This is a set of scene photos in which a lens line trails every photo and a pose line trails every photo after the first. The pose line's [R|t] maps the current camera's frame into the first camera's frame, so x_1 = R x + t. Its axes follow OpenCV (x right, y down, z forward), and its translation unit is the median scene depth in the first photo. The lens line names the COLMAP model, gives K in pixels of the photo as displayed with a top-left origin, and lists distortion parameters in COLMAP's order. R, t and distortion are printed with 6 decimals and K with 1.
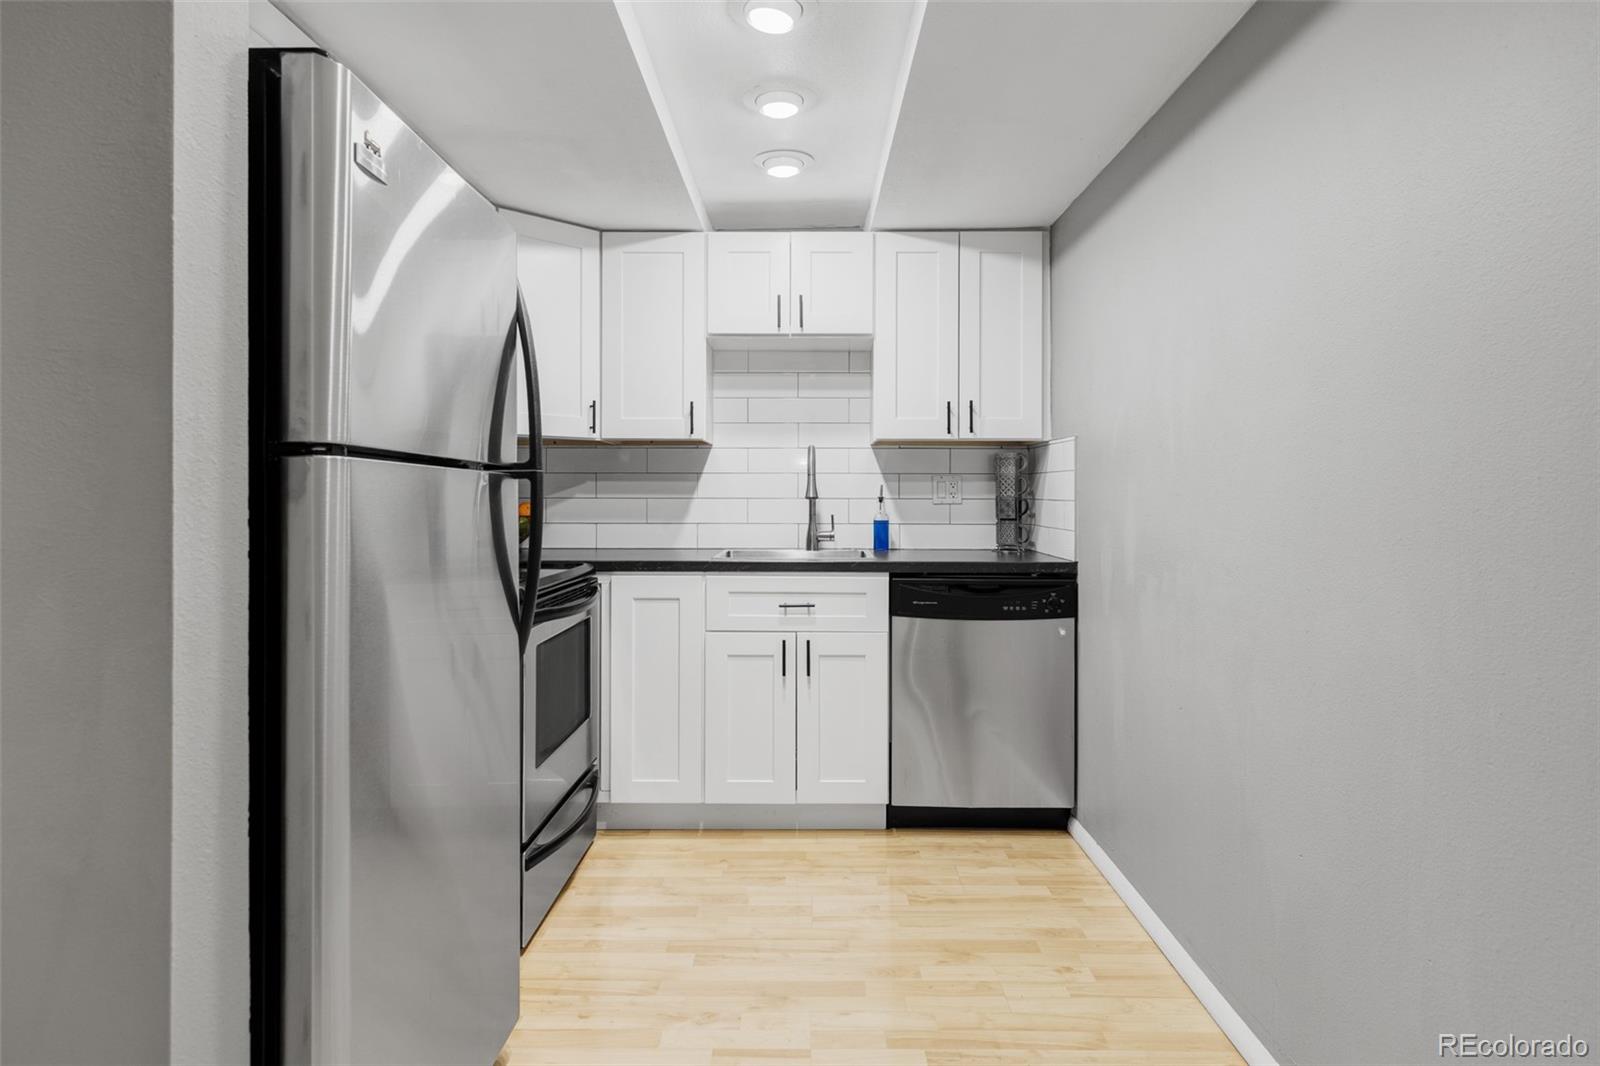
lens RADIAL K [[910.0, 0, 802.5], [0, 910.0, 513.1], [0, 0, 1]] dist [0.000324, -0.000142]
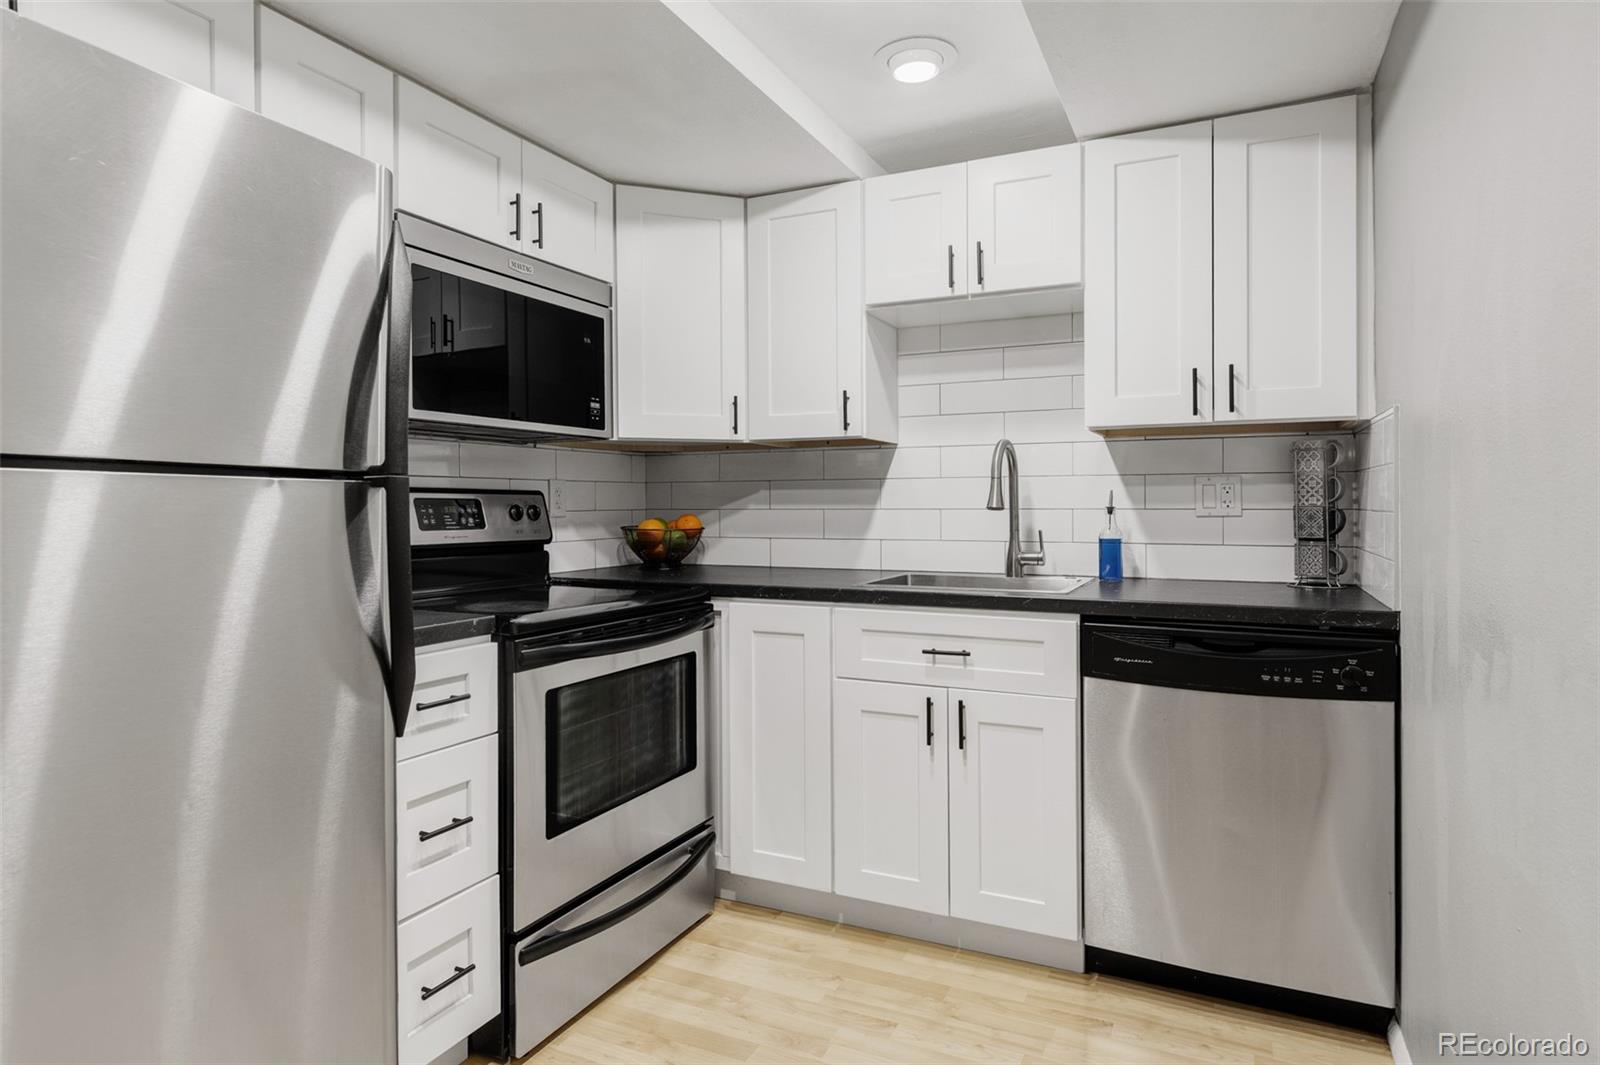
lens RADIAL K [[886.5, 0, 801.9], [0, 886.5, 520.5], [0, 0, 1]] dist [0.001641, -0.000858]
pose [[0.901231, 0.003145, -0.433327, 0.184872], [-0.003325, 0.999994, 0.000343, -0.006445], [0.433326, 0.001131, 0.901237, 0.266262]]
